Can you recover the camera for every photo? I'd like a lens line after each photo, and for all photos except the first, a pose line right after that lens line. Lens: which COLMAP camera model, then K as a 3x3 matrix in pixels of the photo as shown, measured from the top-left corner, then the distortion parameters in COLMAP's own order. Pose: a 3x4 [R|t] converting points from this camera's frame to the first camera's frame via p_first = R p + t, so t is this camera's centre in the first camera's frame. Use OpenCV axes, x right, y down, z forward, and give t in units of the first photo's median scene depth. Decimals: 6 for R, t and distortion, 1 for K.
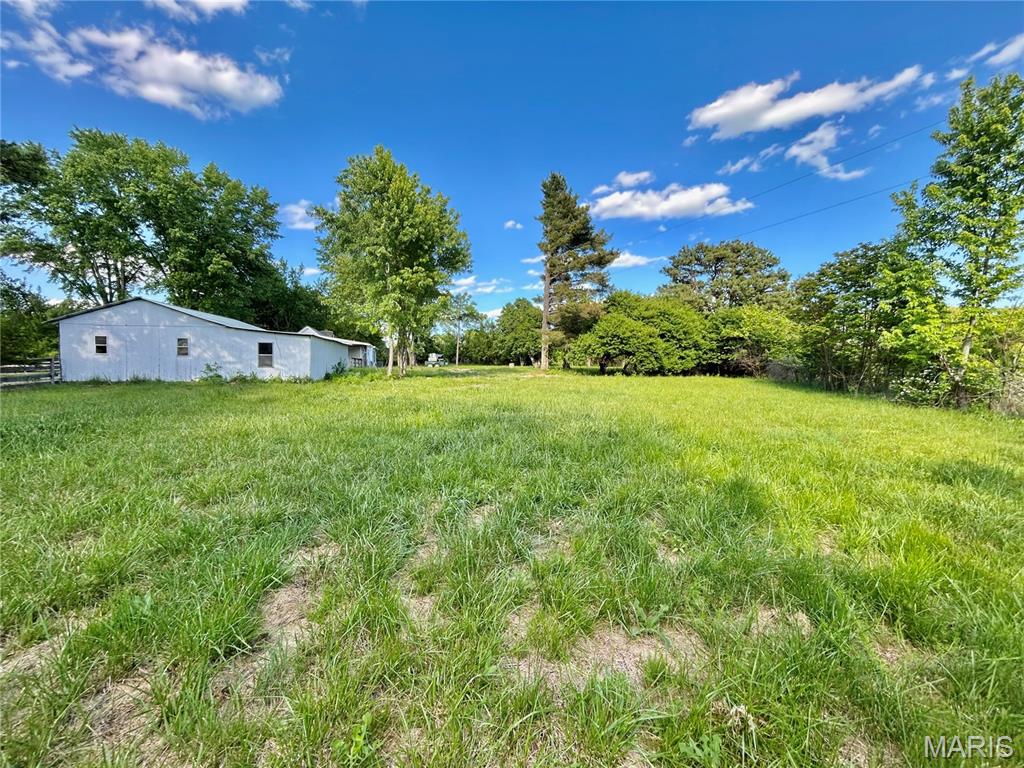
lens RADIAL K [[418.5, 0, 509.0], [0, 418.5, 383.6], [0, 0, 1]] dist [0.002136, -0.000905]
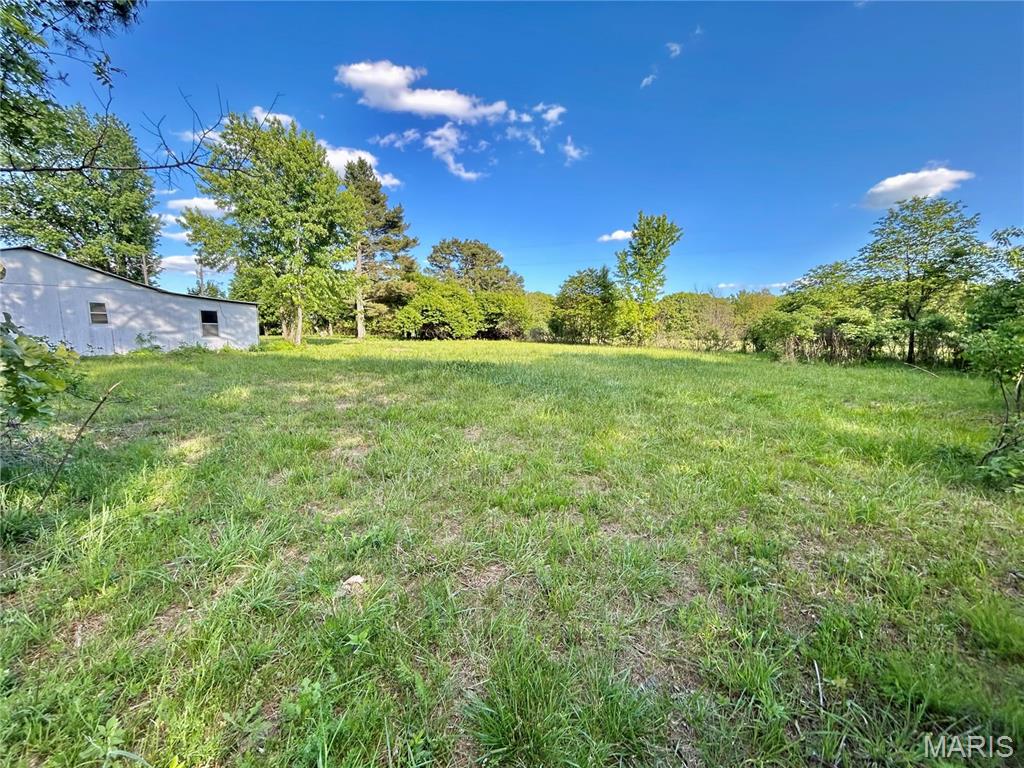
lens RADIAL K [[418.5, 0, 509.0], [0, 418.5, 383.6], [0, 0, 1]] dist [0.002136, -0.000905]
pose [[0.727257, -0.088960, 0.680576, -0.751924], [0.036524, 0.995176, 0.091053, 0.004588], [-0.685393, -0.041362, 0.726998, -0.161336]]
